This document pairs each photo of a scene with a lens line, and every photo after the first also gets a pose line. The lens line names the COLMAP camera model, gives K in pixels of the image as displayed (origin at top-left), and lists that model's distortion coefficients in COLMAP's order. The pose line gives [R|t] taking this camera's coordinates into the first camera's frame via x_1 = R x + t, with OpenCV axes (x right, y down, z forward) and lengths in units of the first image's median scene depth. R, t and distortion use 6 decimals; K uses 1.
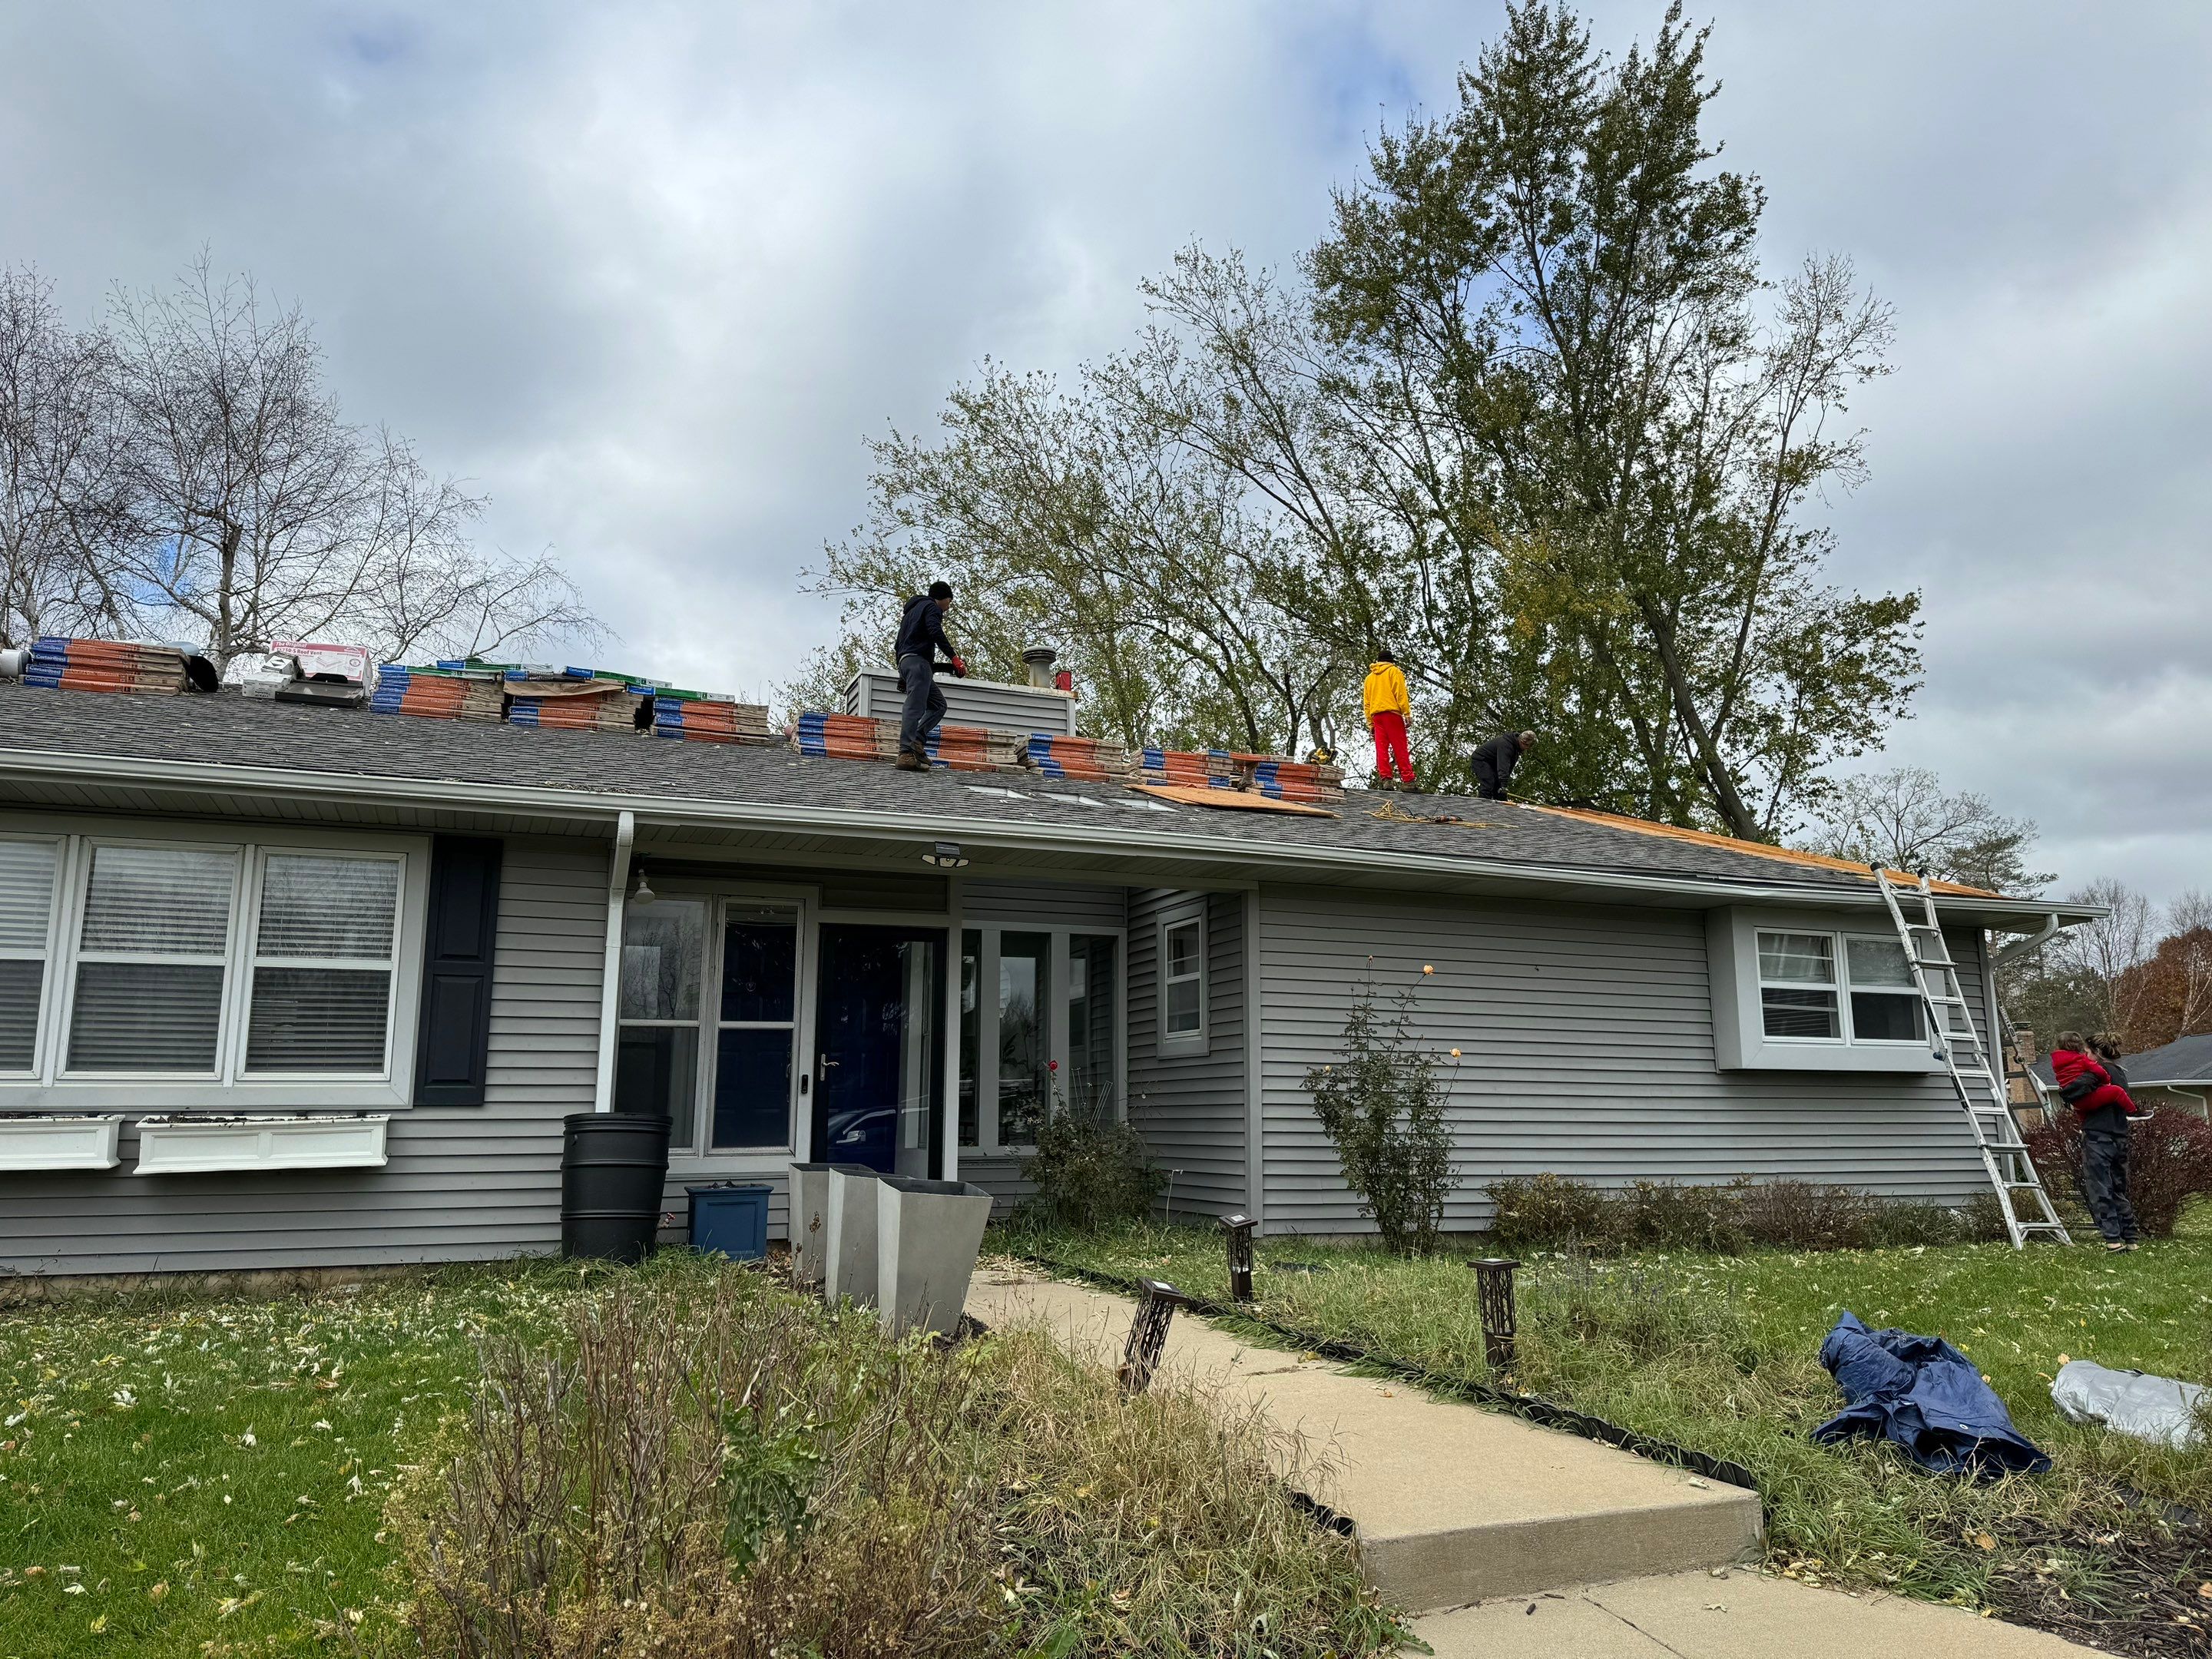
lens RADIAL K [[1707.6, 0, 1104.4], [0, 1707.6, 779.8], [0, 0, 1]] dist [0.124260, -0.320091]
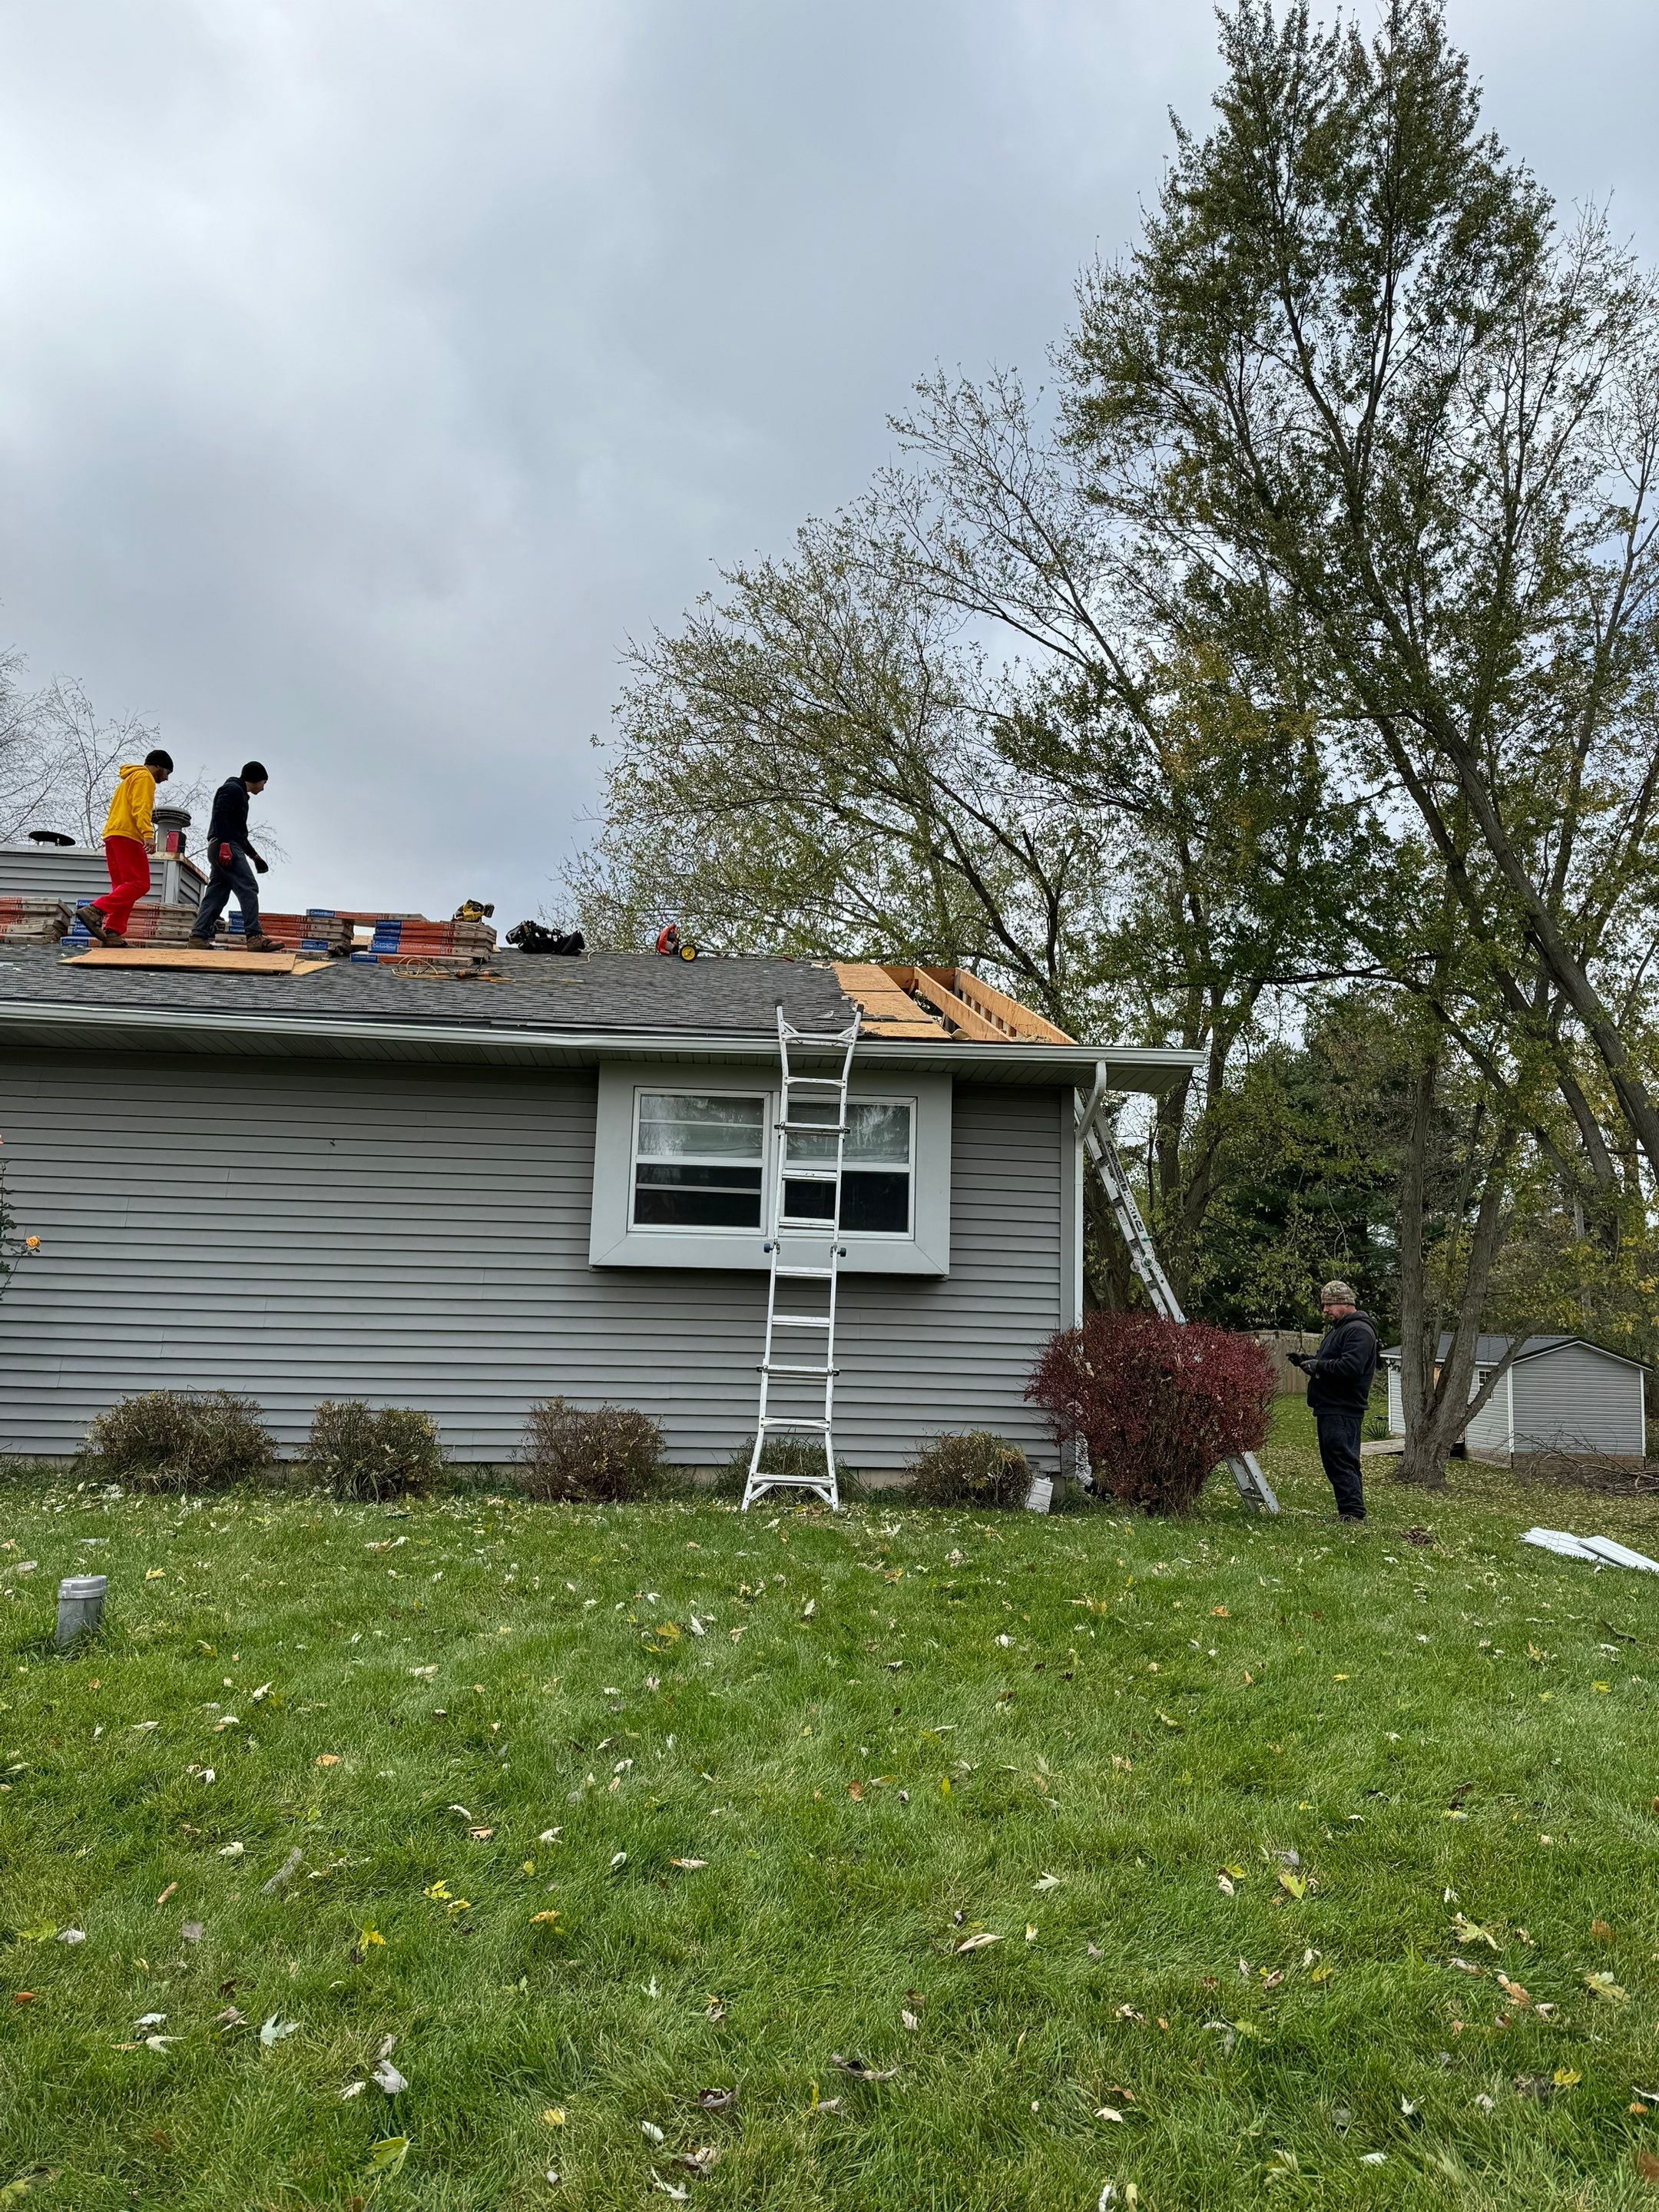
lens RADIAL K [[1707.6, 0, 833.6], [0, 1707.6, 1079.8], [0, 0, 1]] dist [0.124260, -0.320091]
pose [[0.936039, -0.025697, -0.350956, 0.724871], [0.043547, 0.998123, 0.043064, 0.051512], [0.349190, -0.055593, 0.935401, 0.297251]]
